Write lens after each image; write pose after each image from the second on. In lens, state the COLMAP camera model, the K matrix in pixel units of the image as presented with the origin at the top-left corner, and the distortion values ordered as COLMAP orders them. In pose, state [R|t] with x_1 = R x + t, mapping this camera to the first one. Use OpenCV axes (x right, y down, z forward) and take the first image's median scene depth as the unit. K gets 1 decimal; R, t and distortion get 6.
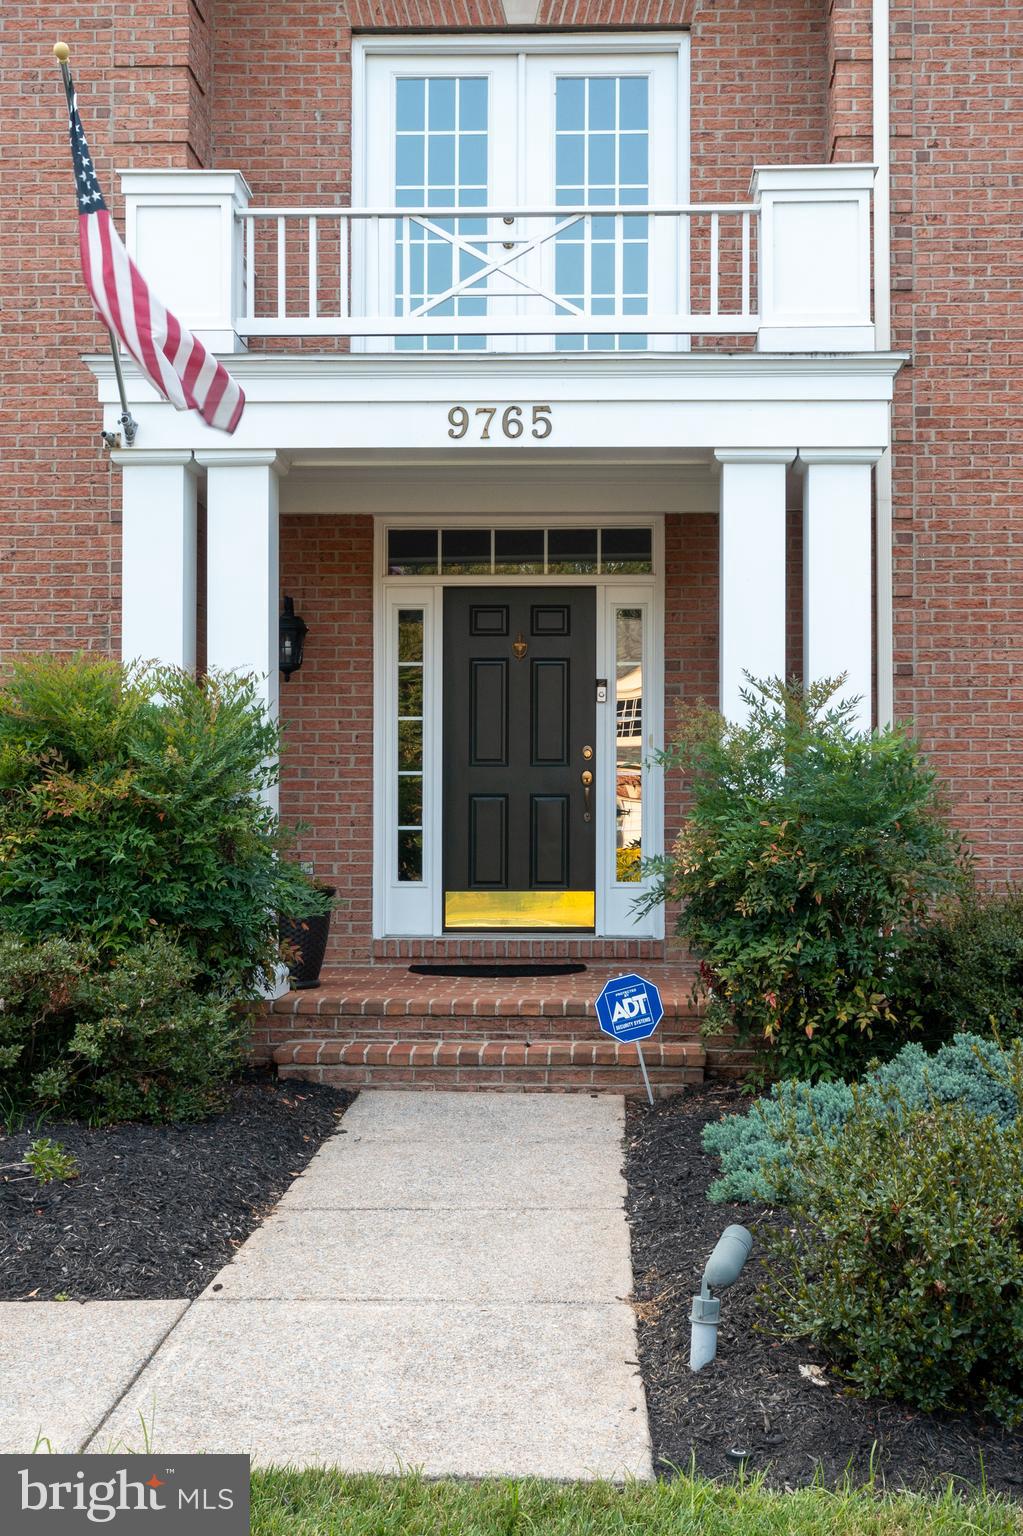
lens RADIAL K [[1862.1, 0, 589.6], [0, 1862.1, 769.0], [0, 0, 1]] dist [-0.025268, -0.020054]
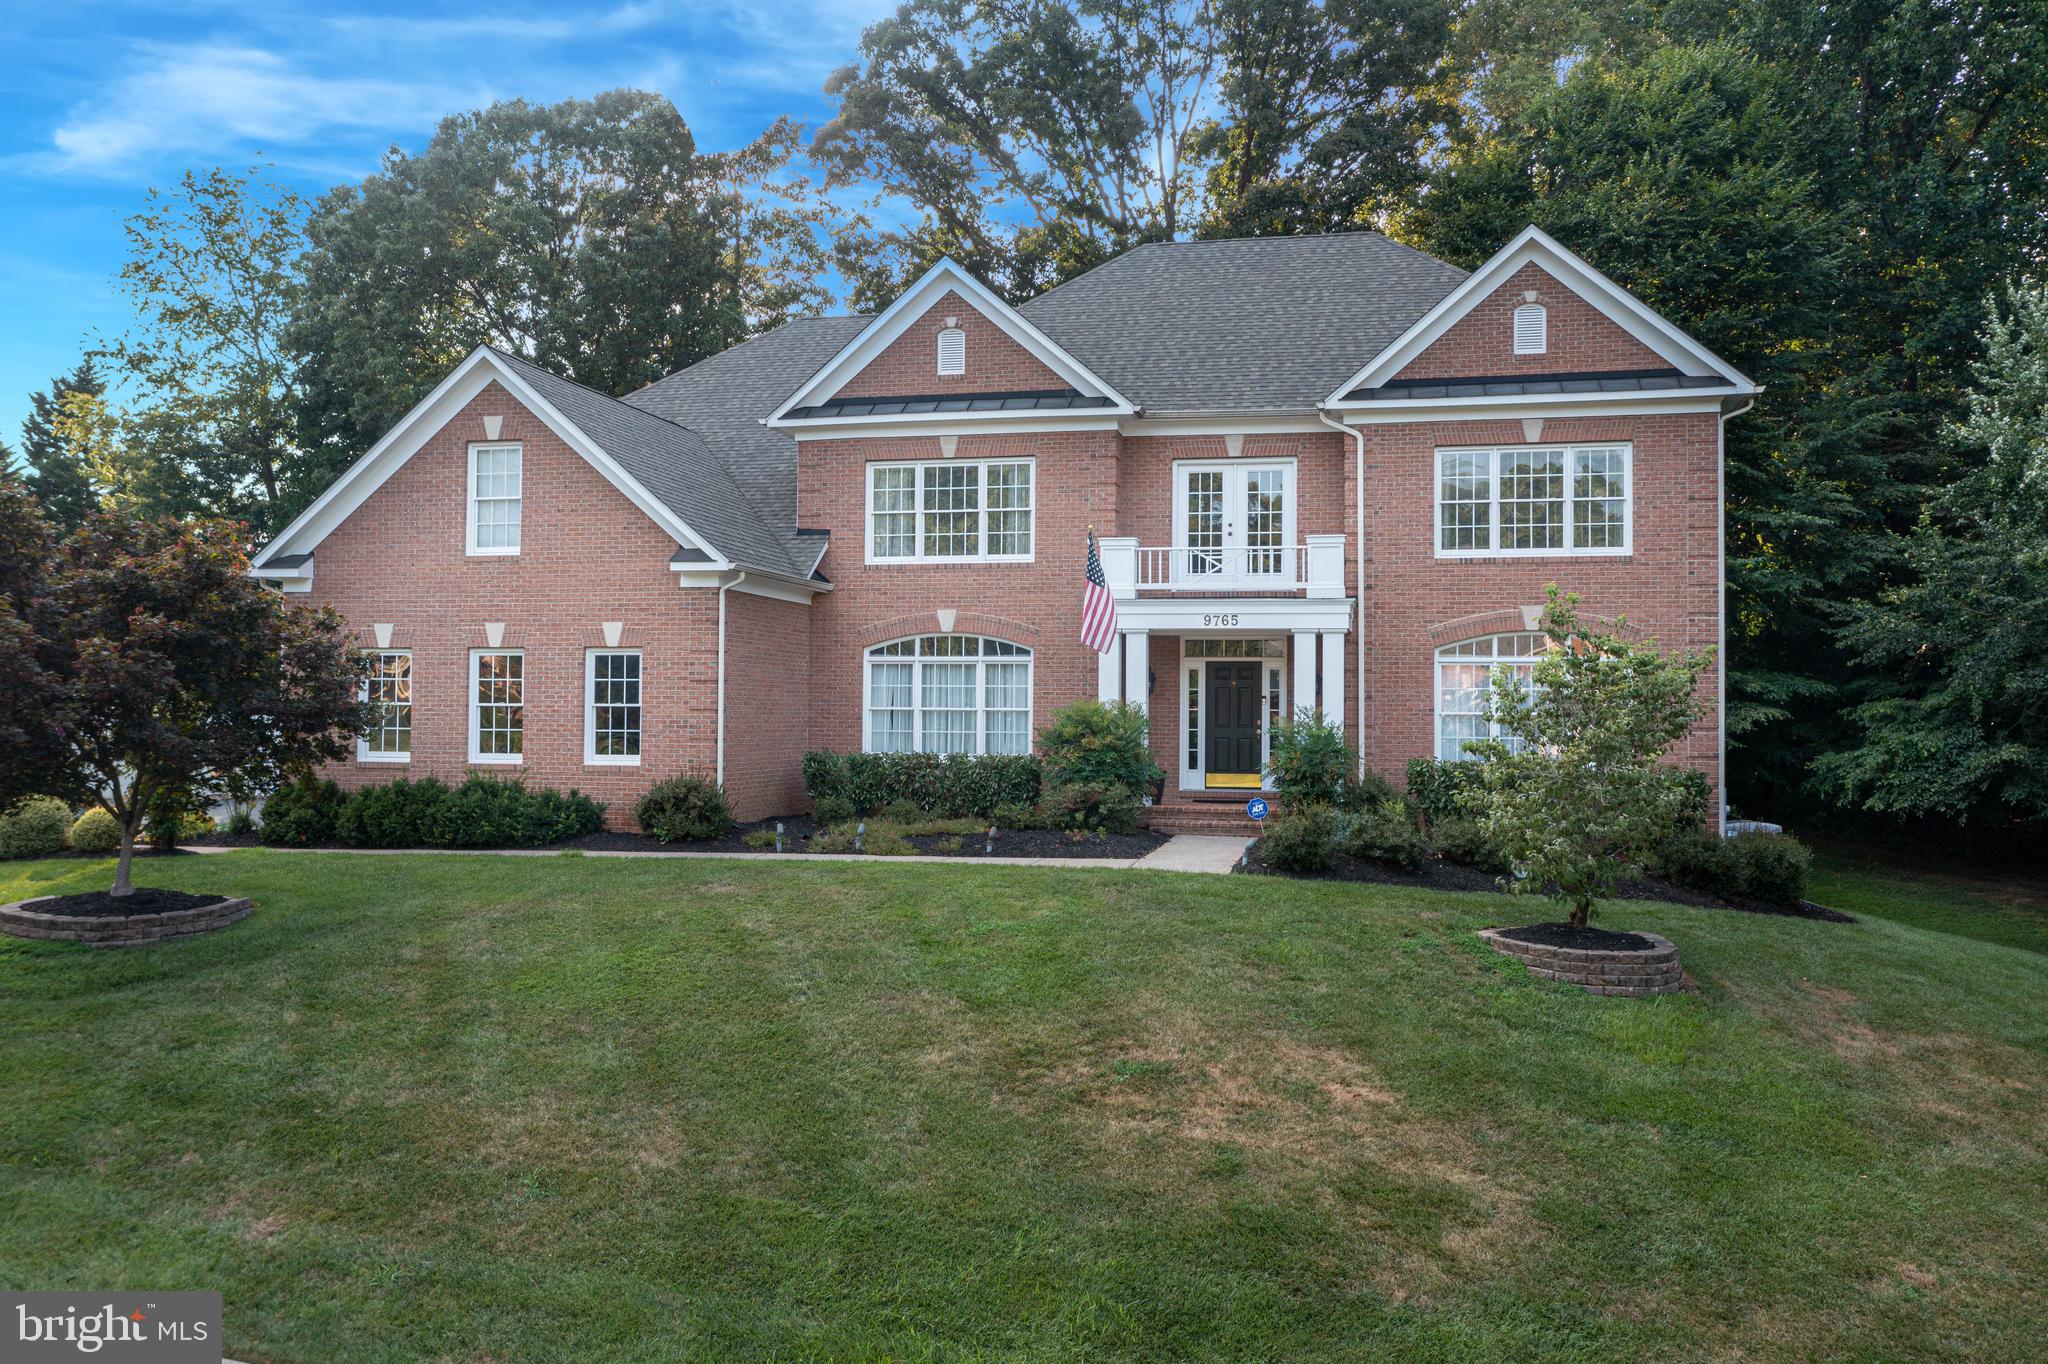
lens RADIAL K [[1651.1, 0, 1024.0], [0, 1651.1, 682.0], [0, 0, 1]] dist [-0.002679, 0.004900]
pose [[0.977940, 0.004151, -0.208844, 0.202055], [-0.003263, 0.999984, 0.004595, -0.094860], [0.208859, -0.003813, 0.977938, -1.724570]]
